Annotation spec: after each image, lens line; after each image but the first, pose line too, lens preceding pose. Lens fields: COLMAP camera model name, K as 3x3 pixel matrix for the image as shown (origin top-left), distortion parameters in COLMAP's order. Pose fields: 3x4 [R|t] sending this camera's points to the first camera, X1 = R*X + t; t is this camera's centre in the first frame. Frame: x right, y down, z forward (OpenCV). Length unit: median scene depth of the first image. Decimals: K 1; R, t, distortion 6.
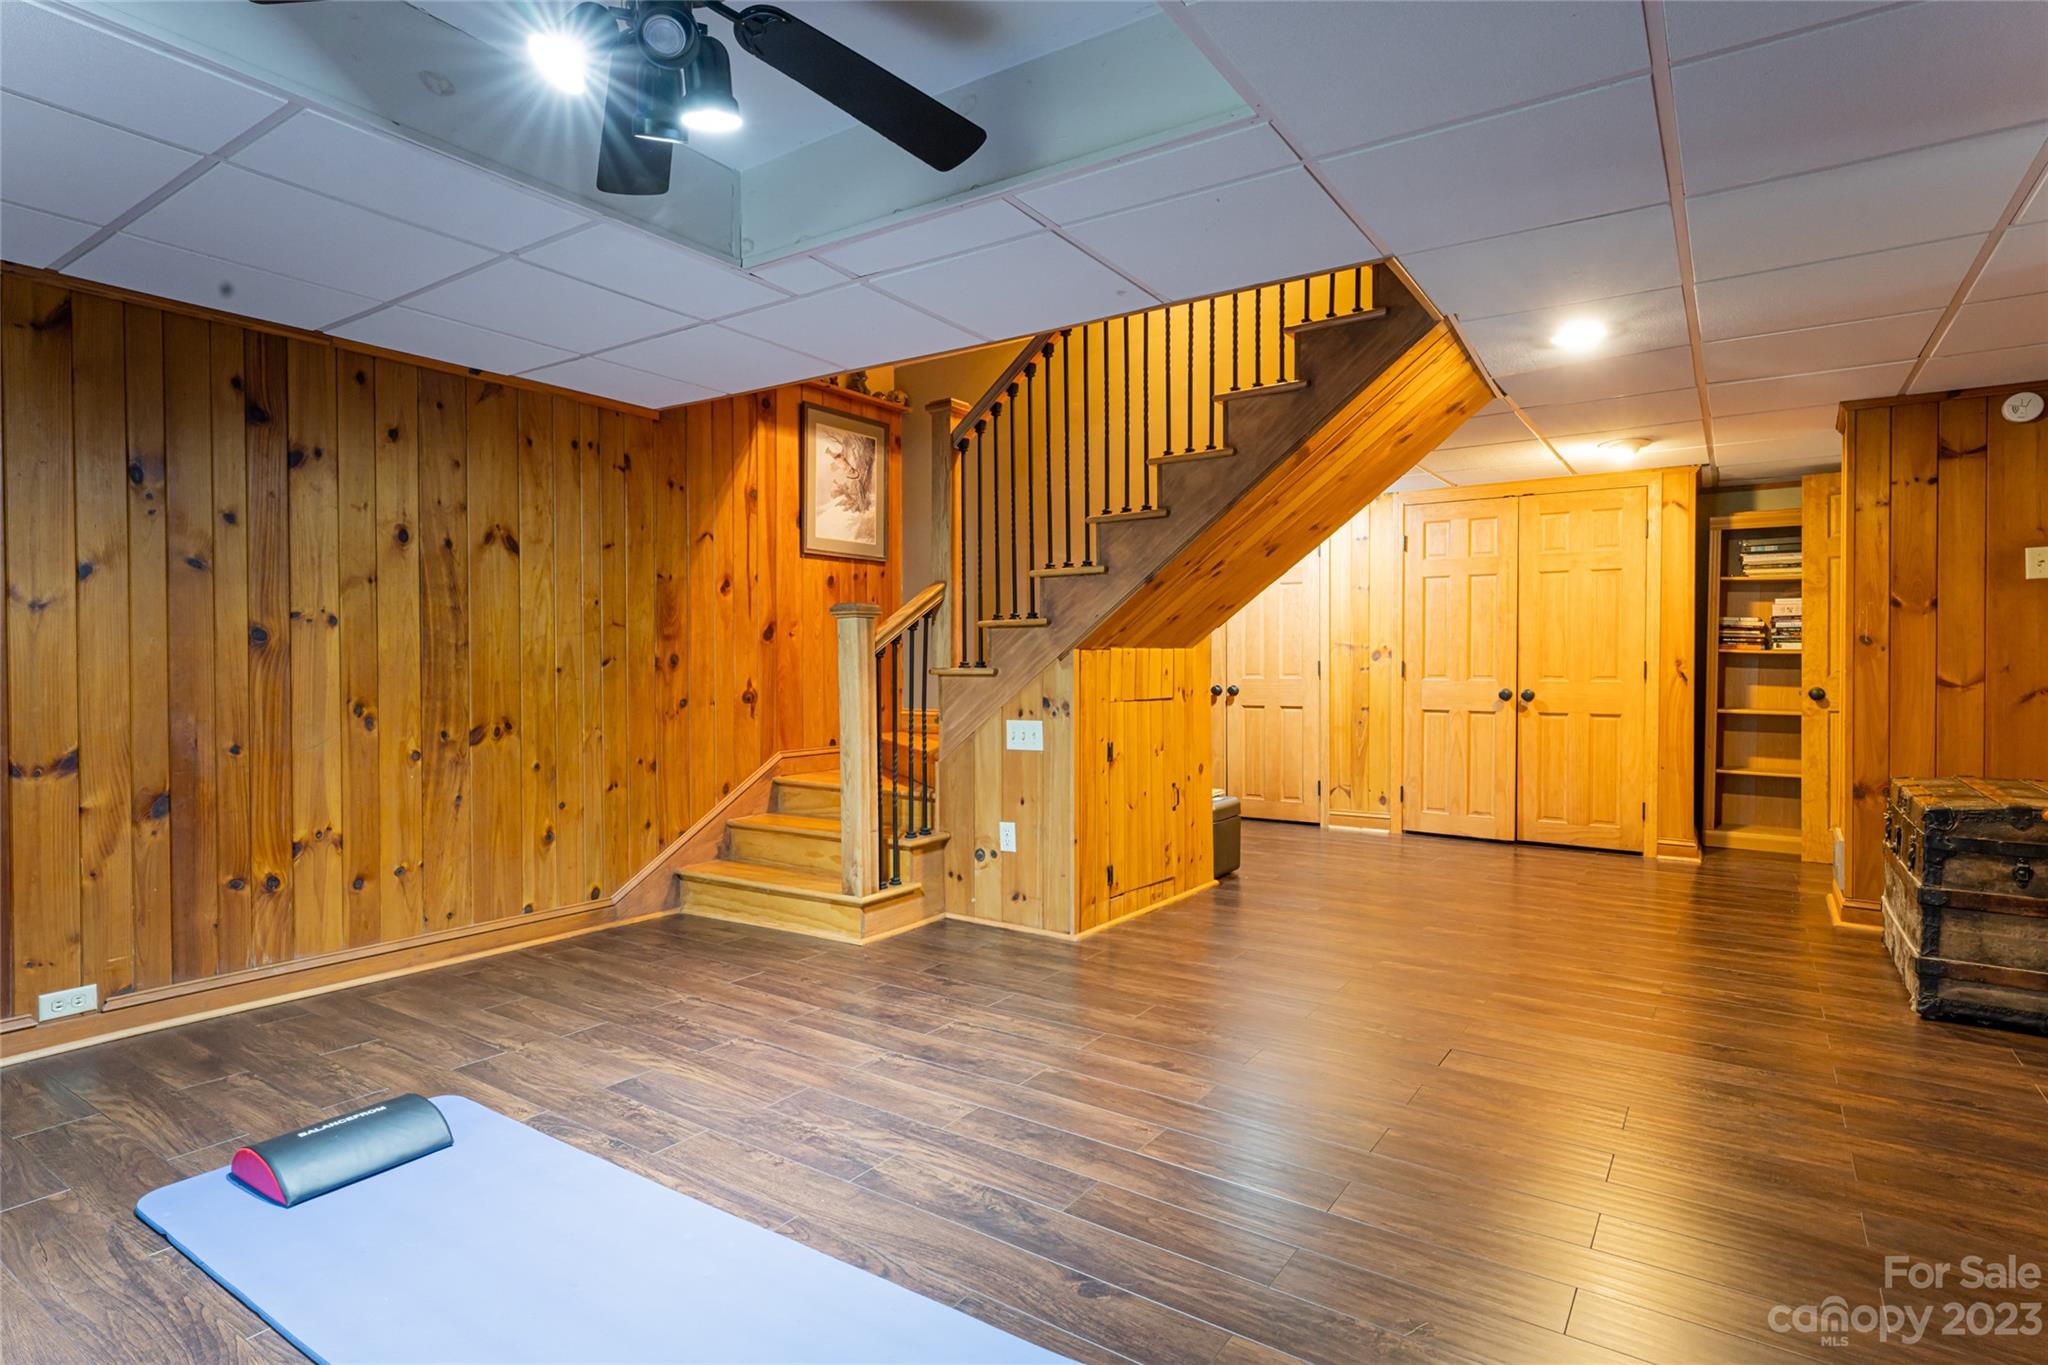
lens RADIAL K [[1000.0, 0, 987.5], [0, 1000.0, 671.5], [0, 0, 1]] dist [0.003917, 0.000422]
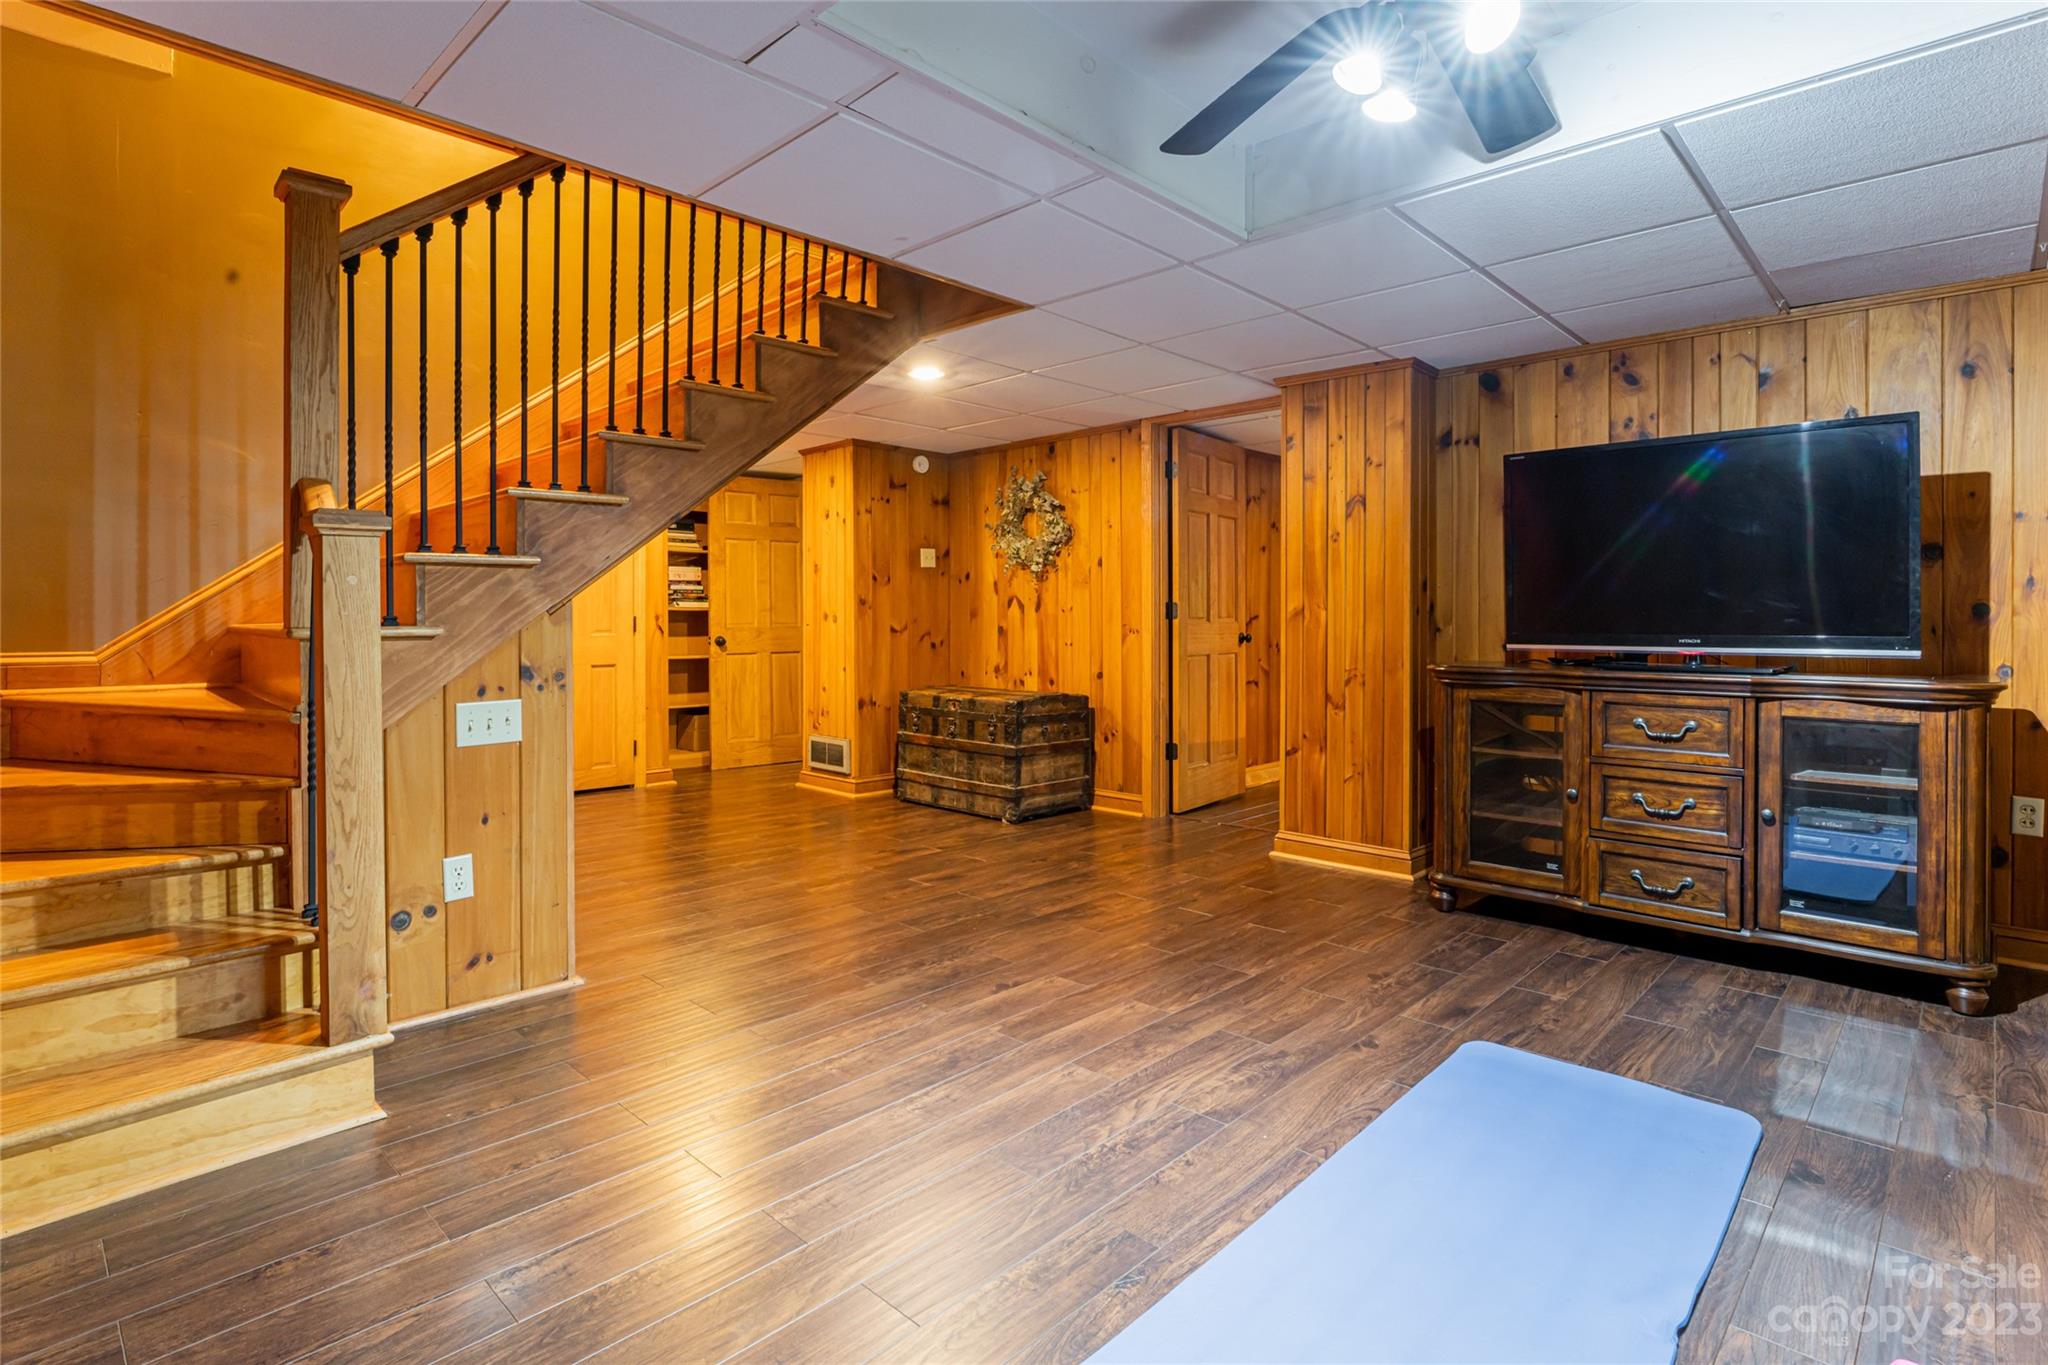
lens RADIAL K [[1089.6, 0, 974.8], [0, 1089.6, 617.4], [0, 0, 1]] dist [0.007002, -0.004422]
pose [[0.159549, -0.000578, 0.987190, -0.803233], [0.009693, 0.999953, -0.000981, -0.006099], [-0.987142, 0.009725, 0.159547, 0.673088]]
